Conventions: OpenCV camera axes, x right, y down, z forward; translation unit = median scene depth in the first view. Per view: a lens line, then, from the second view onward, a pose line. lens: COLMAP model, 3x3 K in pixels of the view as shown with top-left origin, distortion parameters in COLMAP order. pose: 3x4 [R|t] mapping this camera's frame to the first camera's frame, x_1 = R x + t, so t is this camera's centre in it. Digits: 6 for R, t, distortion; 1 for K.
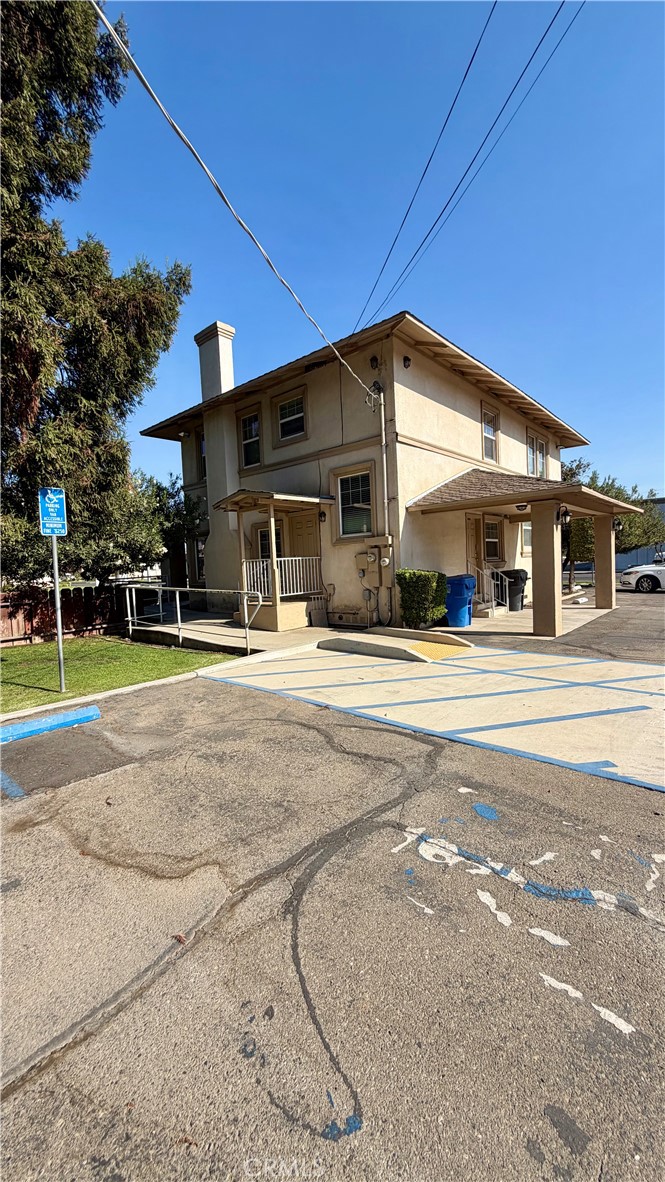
lens RADIAL K [[468.2, 0, 334.7], [0, 468.2, 587.1], [0, 0, 1]] dist [-0.000179, 0.000099]
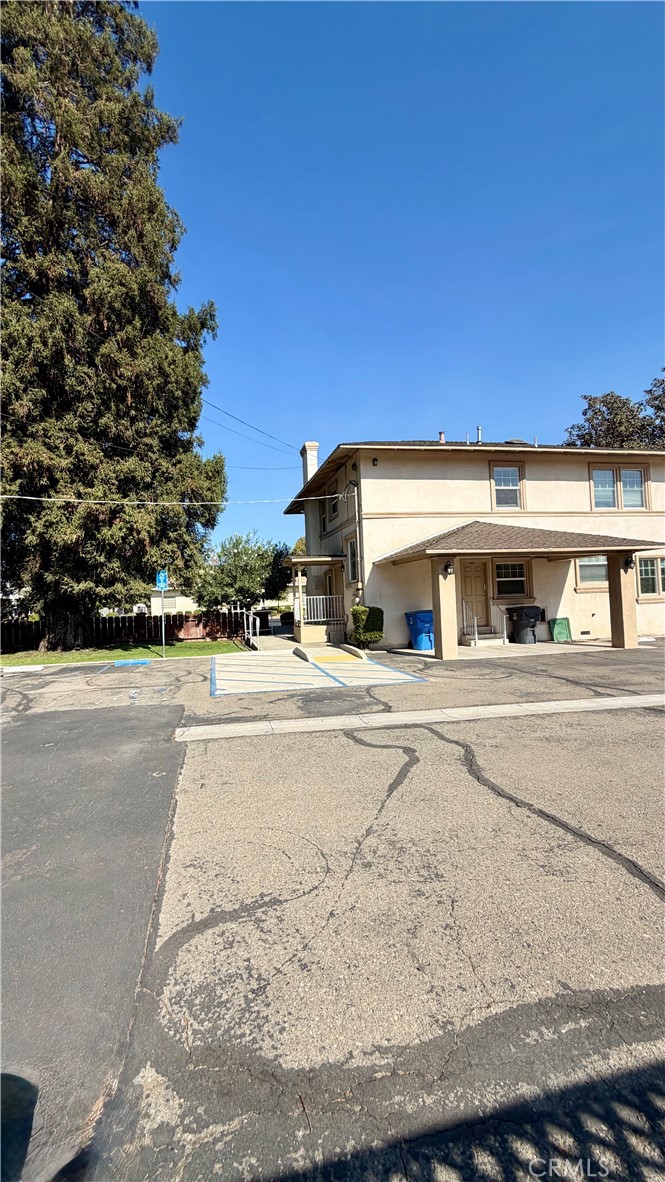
lens RADIAL K [[461.4, 0, 286.4], [0, 461.4, 587.5], [0, 0, 1]] dist [-0.000828, -0.000020]
pose [[0.777659, -0.005006, -0.628667, 0.843679], [-0.027083, 0.998773, -0.041454, -0.028326], [0.628103, 0.049263, 0.776569, -0.262298]]
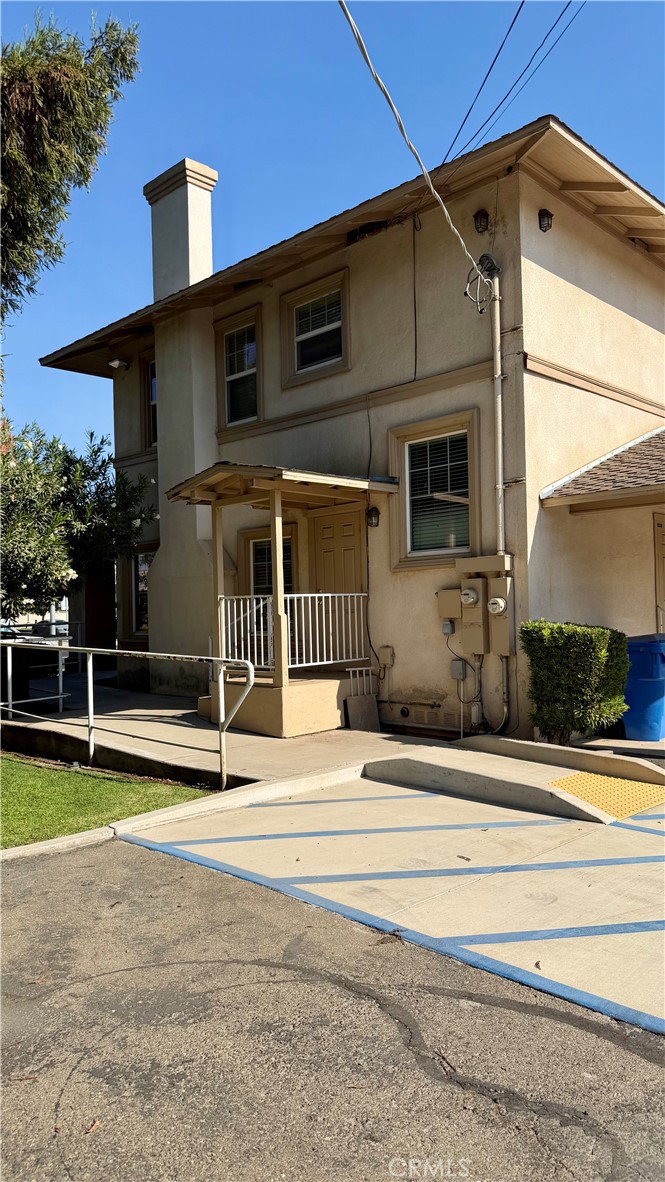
lens RADIAL K [[821.9, 0, 332.5], [0, 821.9, 591.0], [0, 0, 1]] dist [0.098324, -0.149189]
pose [[0.998126, 0.019720, -0.057920, -0.018995], [-0.023649, 0.997408, -0.067955, -0.004585], [0.056429, 0.069197, 0.996006, 0.100915]]
